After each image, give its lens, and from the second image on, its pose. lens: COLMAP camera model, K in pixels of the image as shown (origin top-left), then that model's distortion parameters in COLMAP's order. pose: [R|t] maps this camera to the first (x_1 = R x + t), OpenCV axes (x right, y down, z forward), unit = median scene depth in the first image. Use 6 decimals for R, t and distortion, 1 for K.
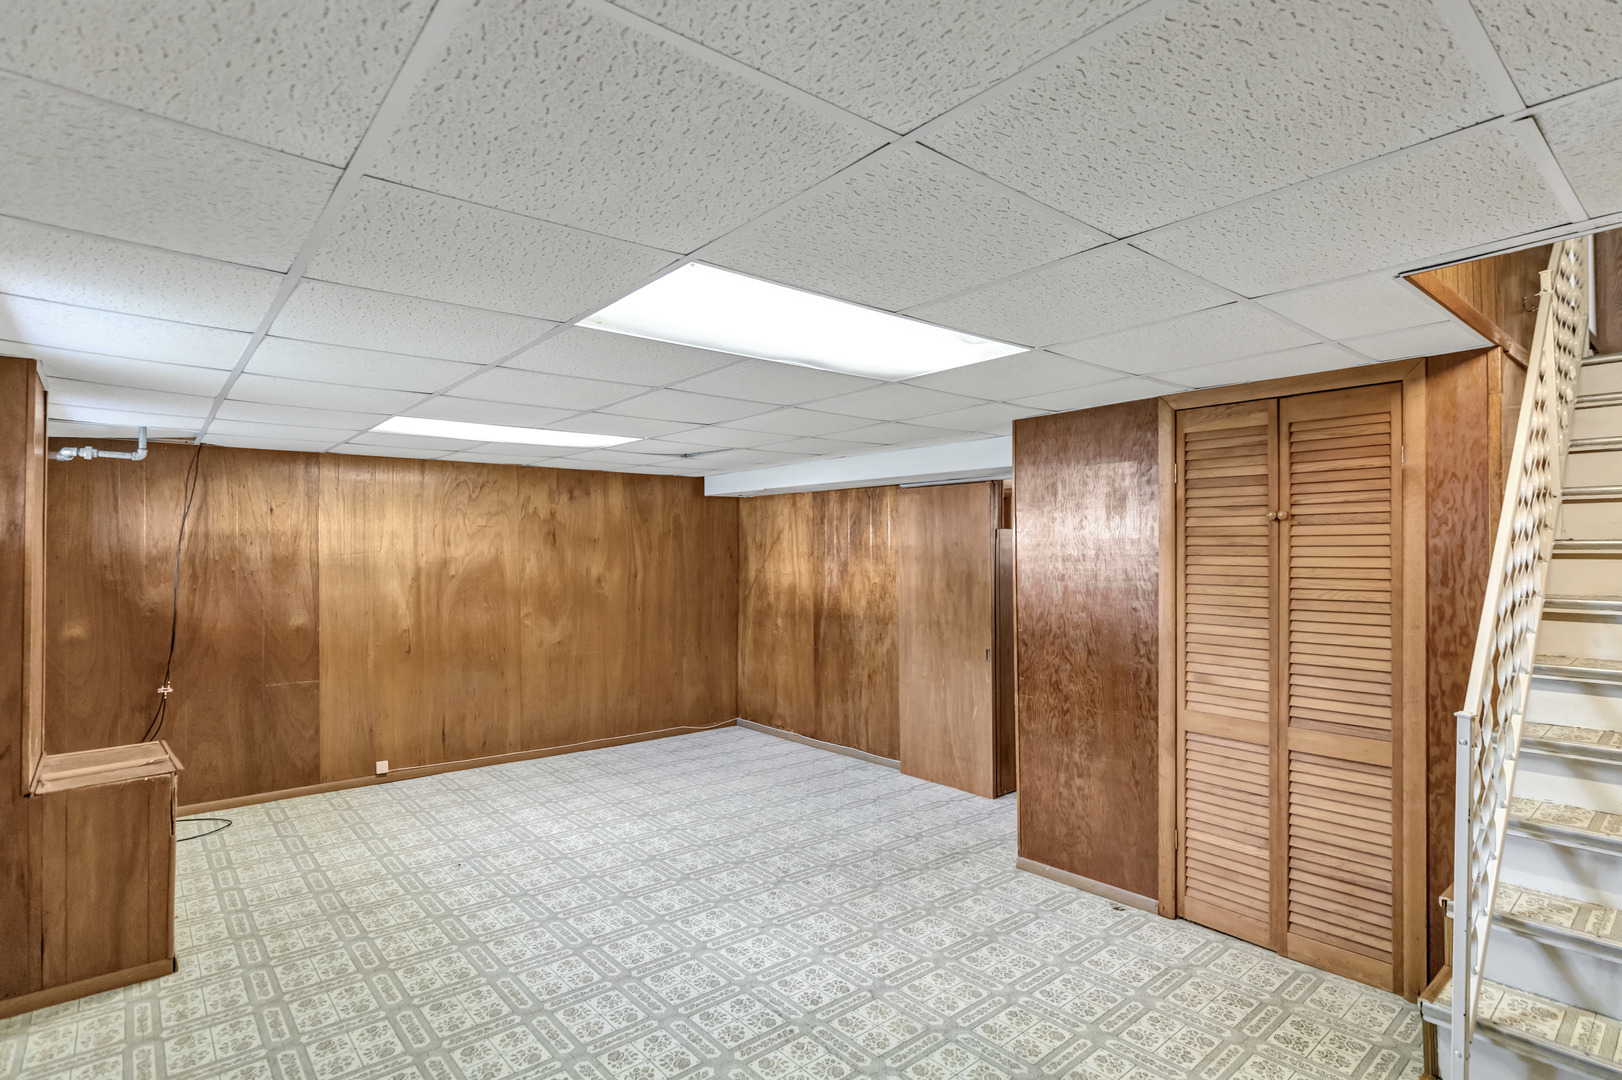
lens RADIAL K [[801.8, 0, 811.0], [0, 801.8, 540.0], [0, 0, 1]] dist [-0.000049, -0.000861]
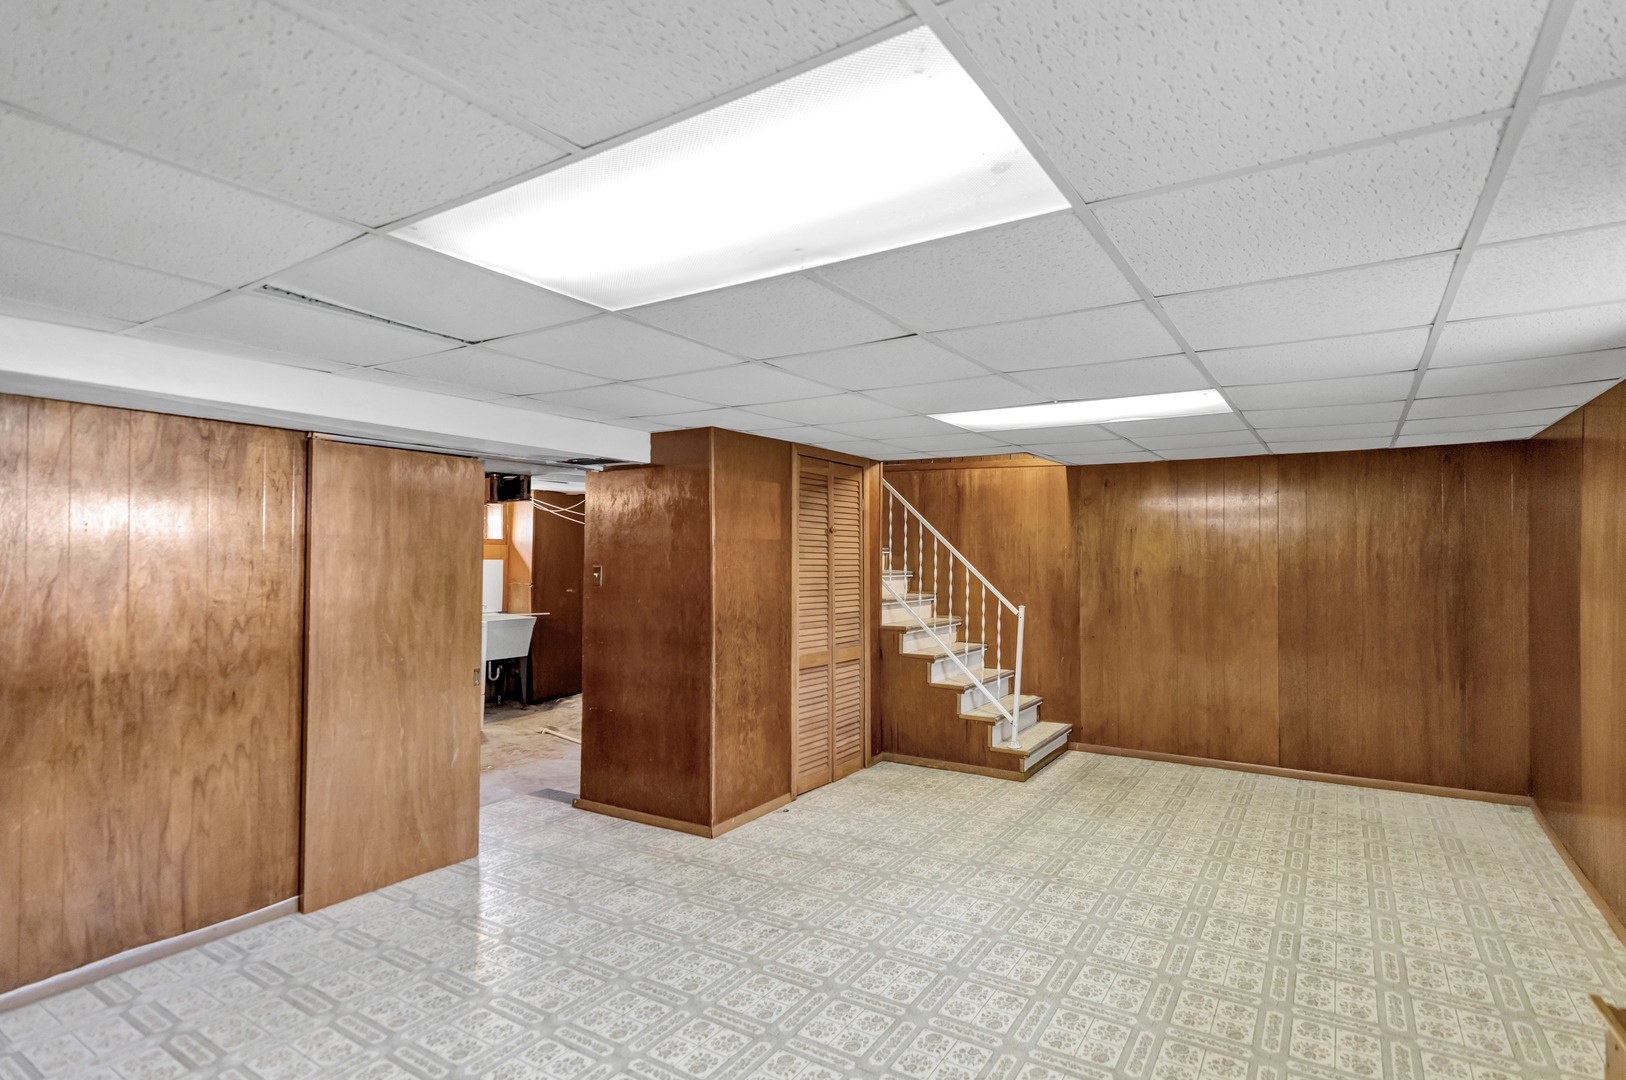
lens RADIAL K [[835.6, 0, 789.8], [0, 835.6, 542.2], [0, 0, 1]] dist [-0.003061, -0.000078]
pose [[-0.279244, 0.018062, 0.960050, -0.582544], [-0.018127, 0.999546, -0.024078, 0.021827], [-0.960049, -0.024127, -0.278789, 0.823053]]
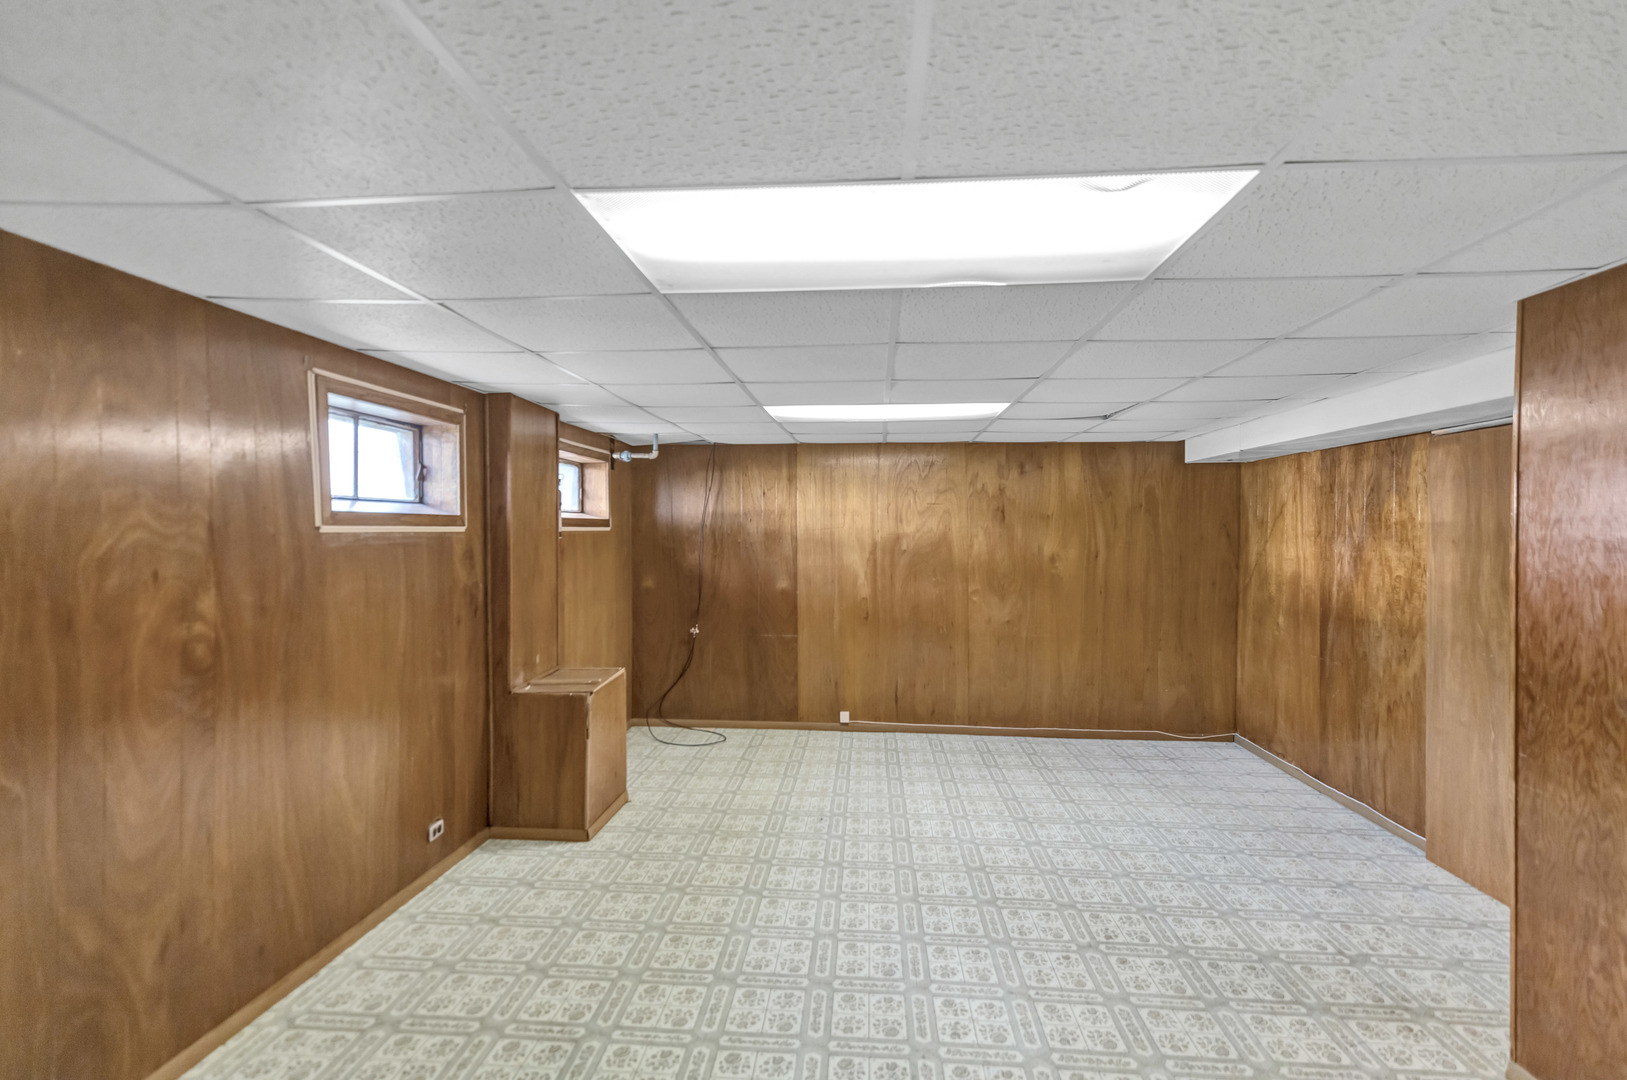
lens RADIAL K [[779.4, 0, 810.3], [0, 779.4, 536.6], [0, 0, 1]] dist [0.000096, 0.000321]
pose [[0.720170, 0.012556, -0.693685, 0.188088], [0.004481, 0.999731, 0.022747, 0.001888], [0.693784, -0.019490, 0.719920, 0.169692]]
